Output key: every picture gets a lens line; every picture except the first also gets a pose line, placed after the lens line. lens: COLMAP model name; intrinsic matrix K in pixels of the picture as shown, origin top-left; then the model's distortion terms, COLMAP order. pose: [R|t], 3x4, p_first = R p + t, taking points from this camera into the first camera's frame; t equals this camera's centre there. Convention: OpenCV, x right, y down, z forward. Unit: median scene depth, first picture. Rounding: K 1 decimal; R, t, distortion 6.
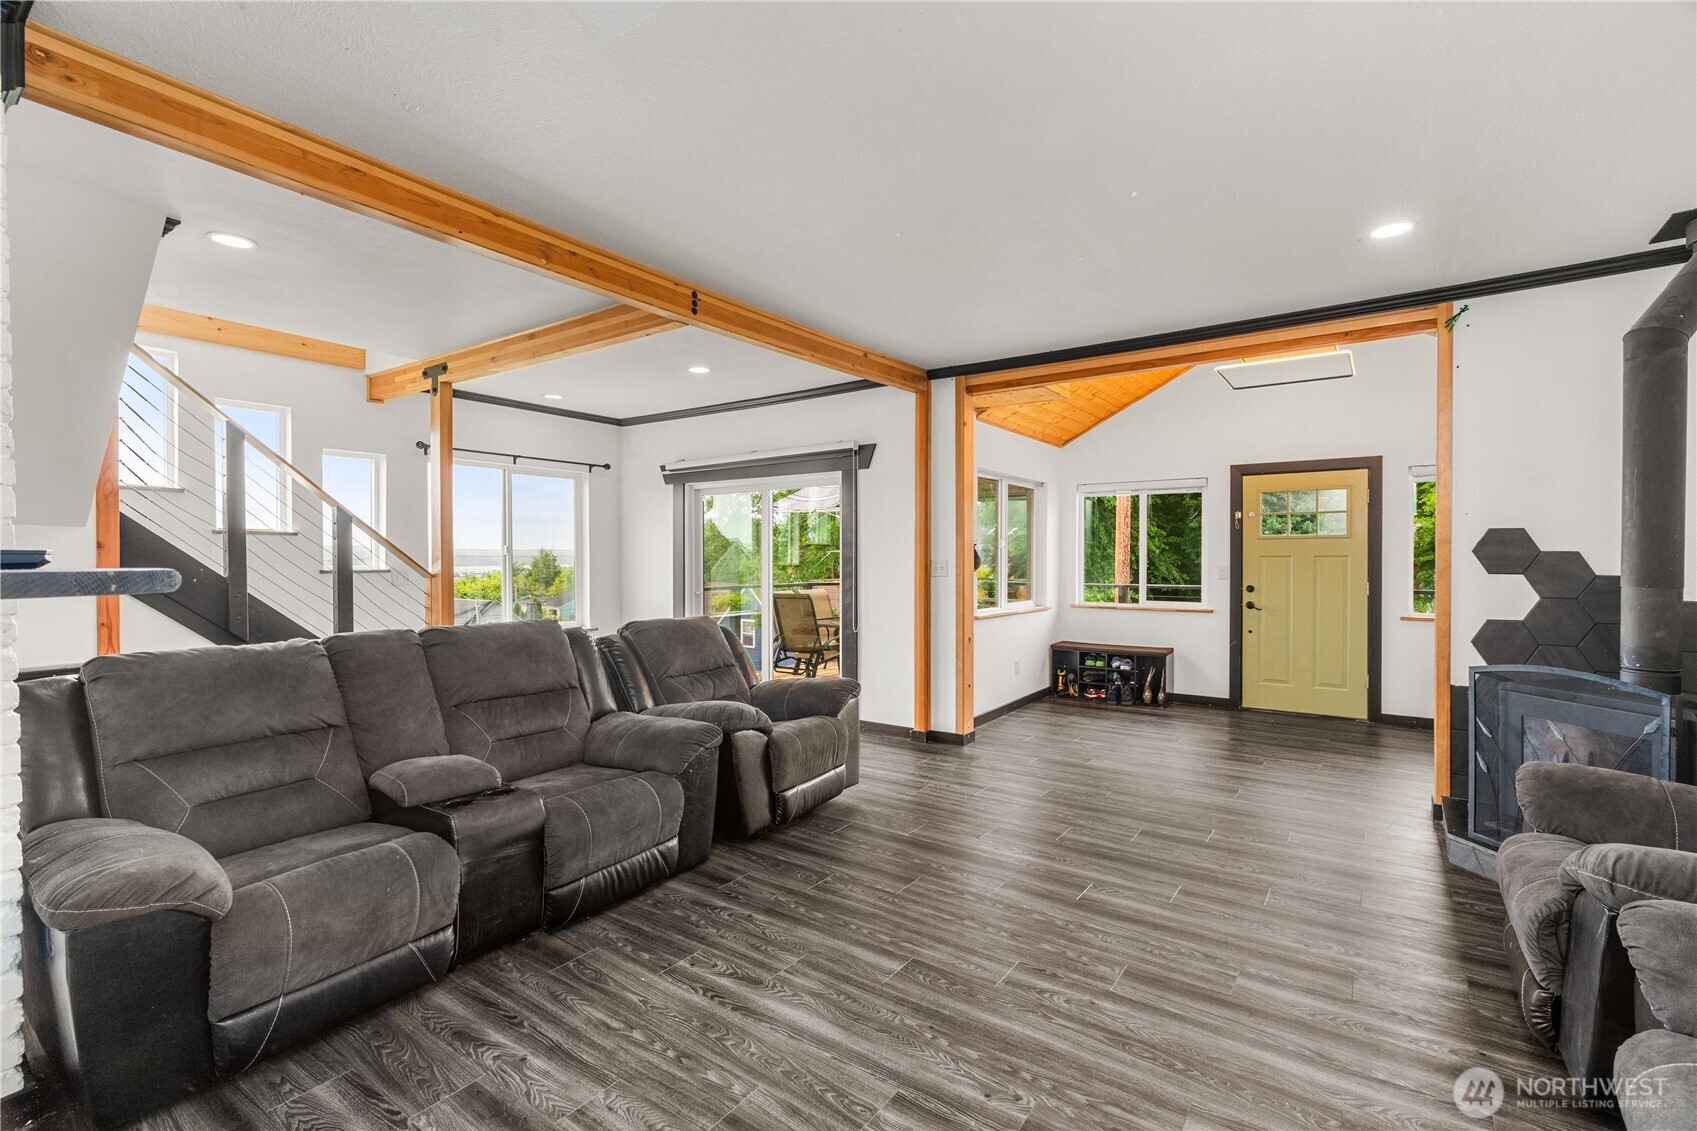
lens RADIAL K [[766.5, 0, 851.3], [0, 766.5, 565.1], [0, 0, 1]] dist [-0.009298, 0.003902]
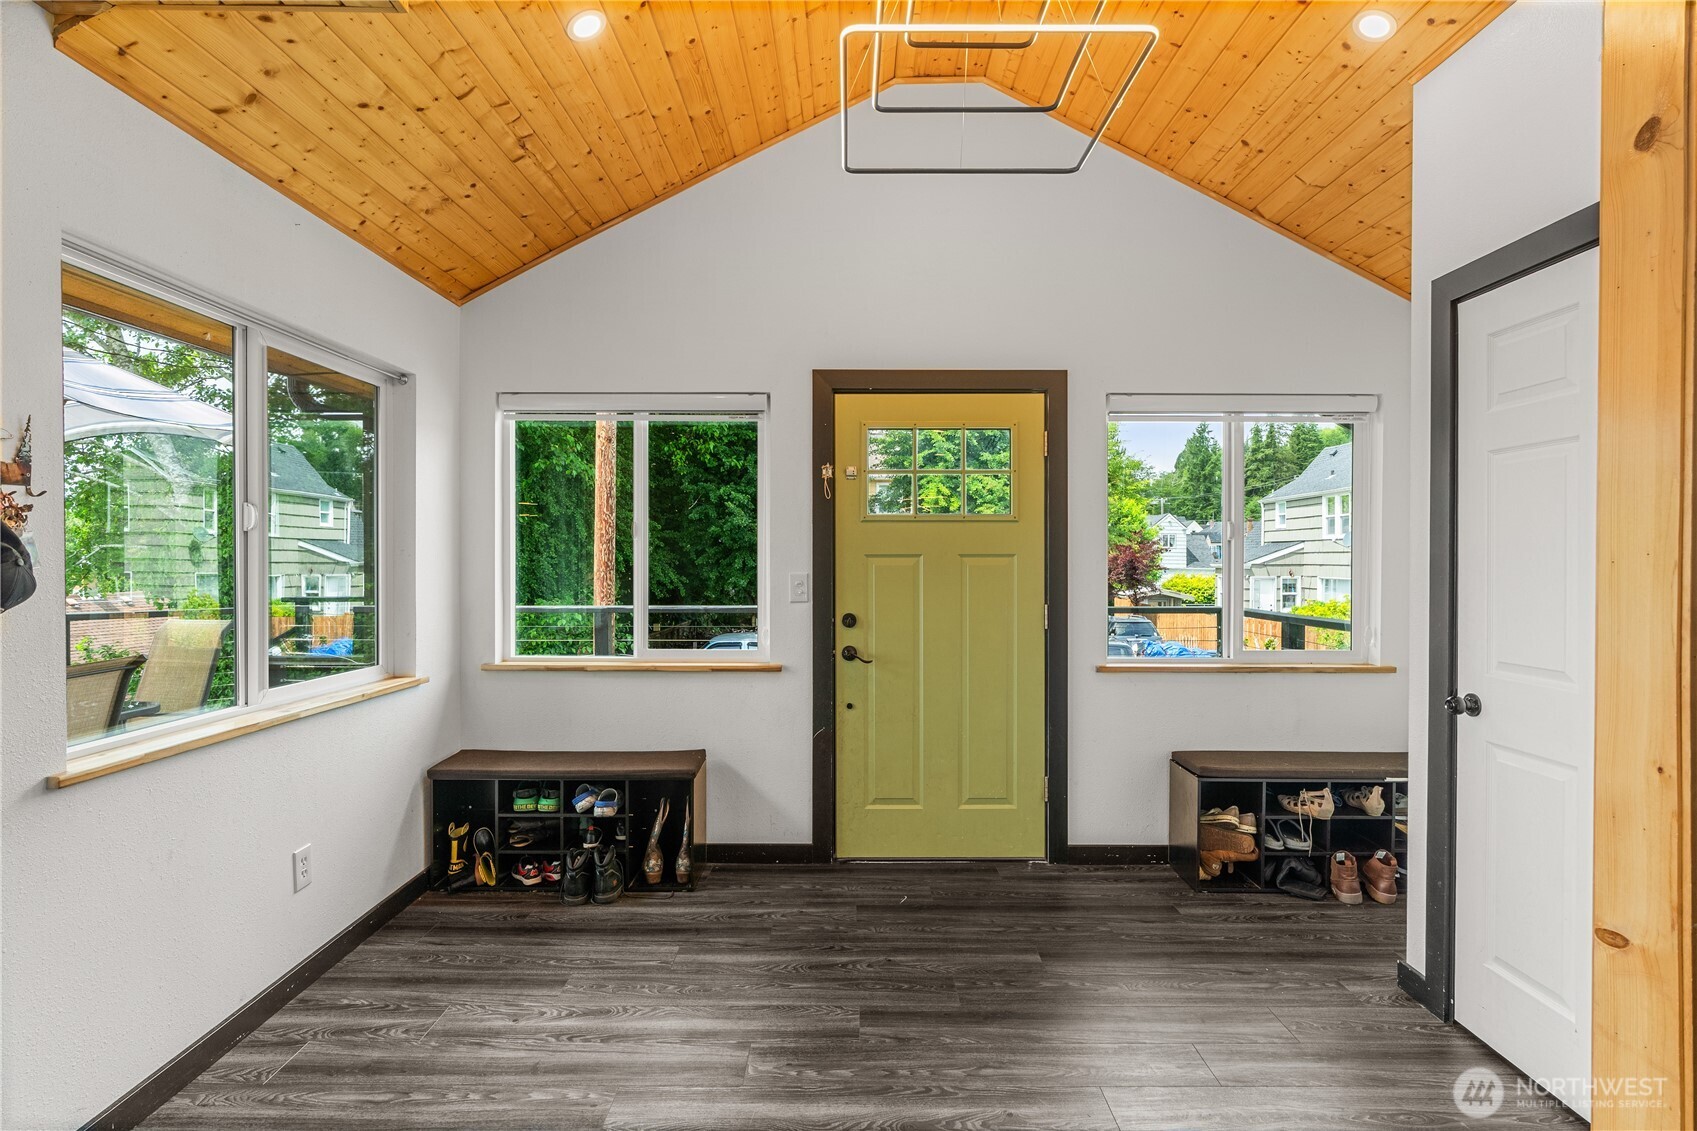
lens RADIAL K [[859.3, 0, 852.1], [0, 859.3, 566.6], [0, 0, 1]] dist [-0.004327, 0.002593]
pose [[0.816098, -0.005841, 0.577884, 0.200234], [0.004601, 0.999983, 0.003610, -0.006420], [-0.577895, -0.000287, 0.816111, 0.544879]]
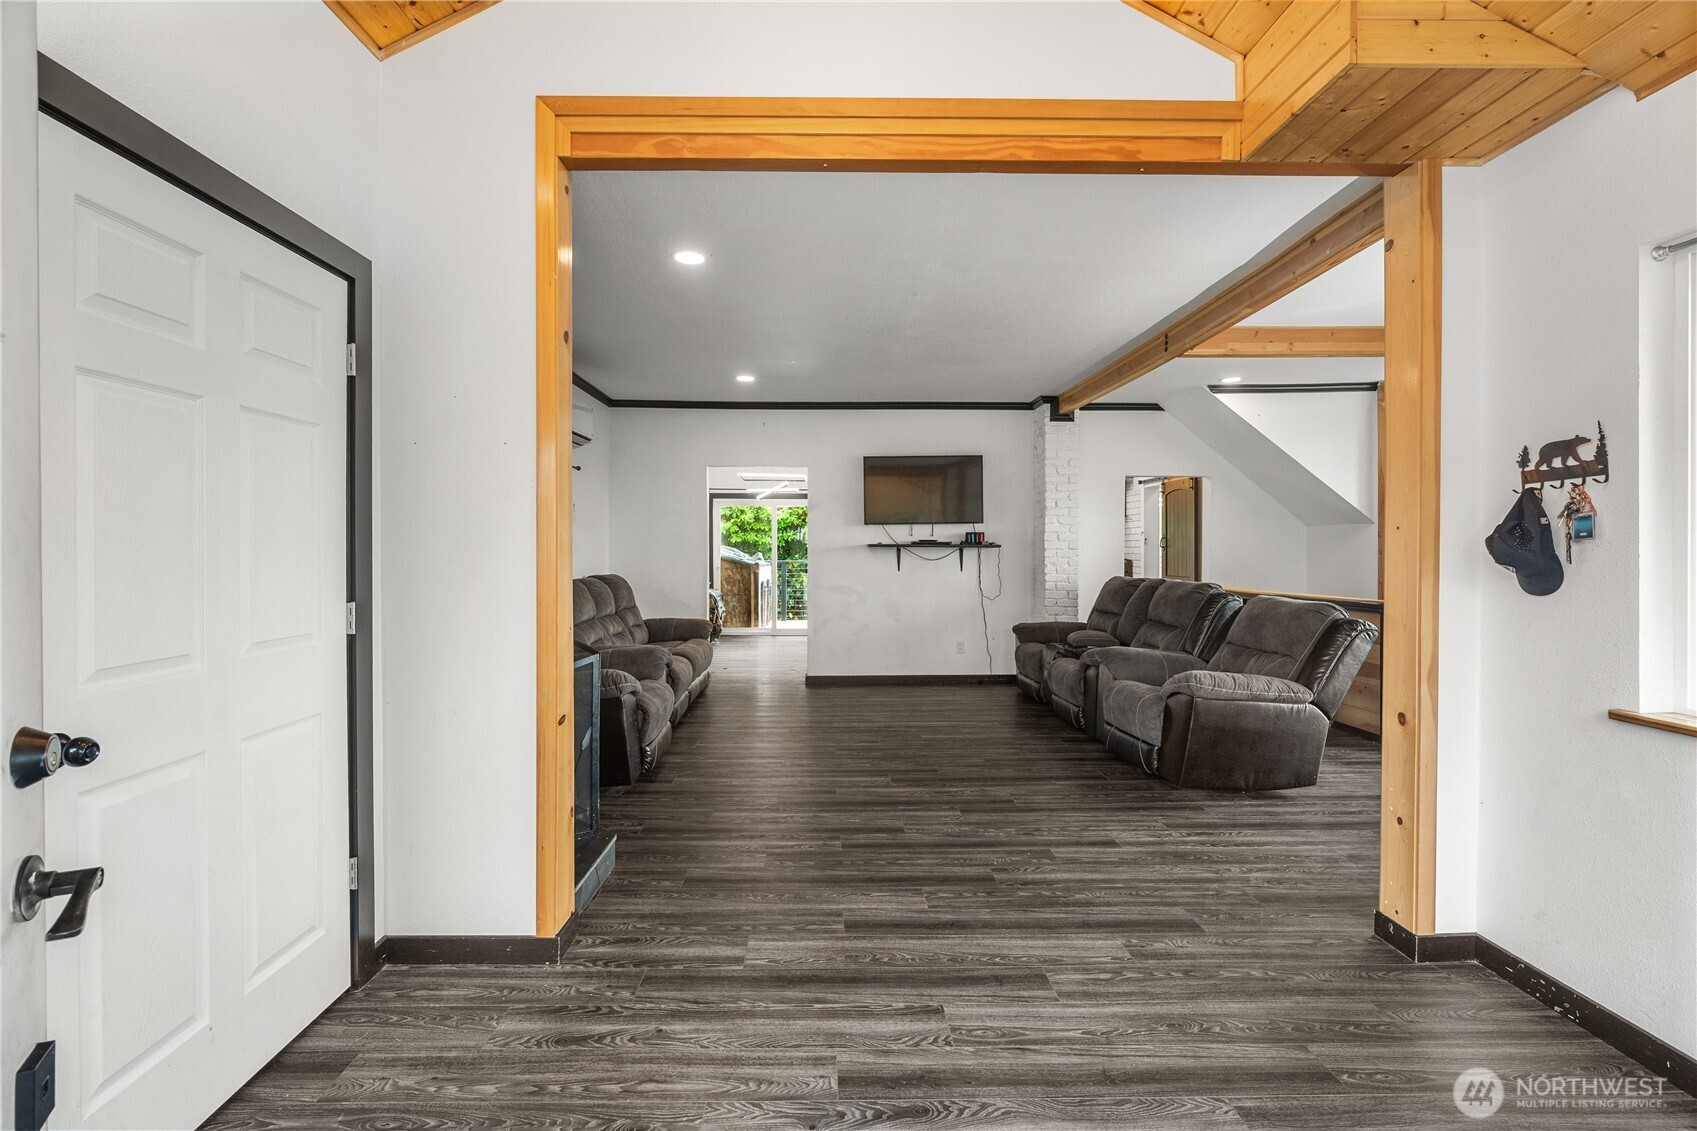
lens RADIAL K [[766.5, 0, 828.9], [0, 766.5, 553.6], [0, 0, 1]] dist [-0.009298, 0.003902]
pose [[-0.812464, 0.004631, -0.582994, 0.571811], [-0.006901, 0.999822, 0.017559, -0.003148], [0.582971, 0.018290, -0.812287, 0.976628]]
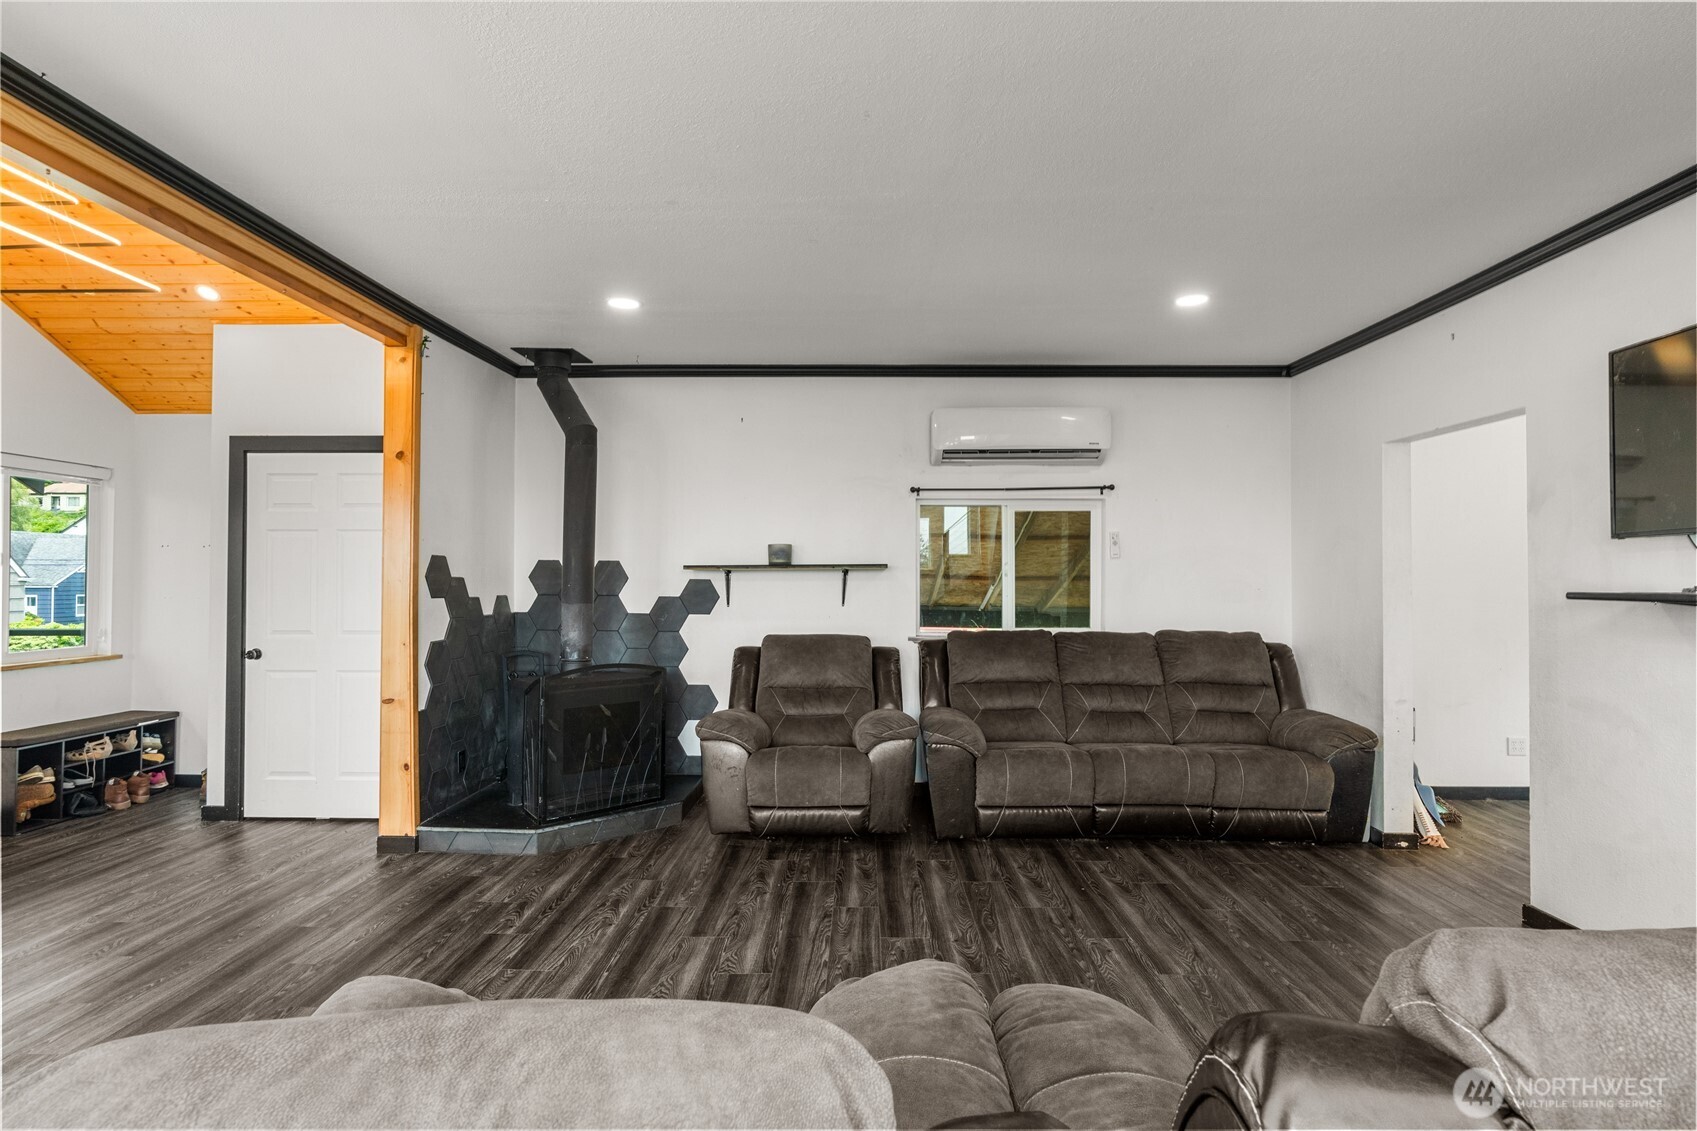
lens RADIAL K [[859.3, 0, 852.4], [0, 859.3, 566.6], [0, 0, 1]] dist [-0.004327, 0.002593]
pose [[-0.568267, 0.011770, 0.822760, -0.266007], [0.006380, 0.999931, -0.009898, -0.009189], [-0.822819, -0.000376, -0.568303, 0.686523]]
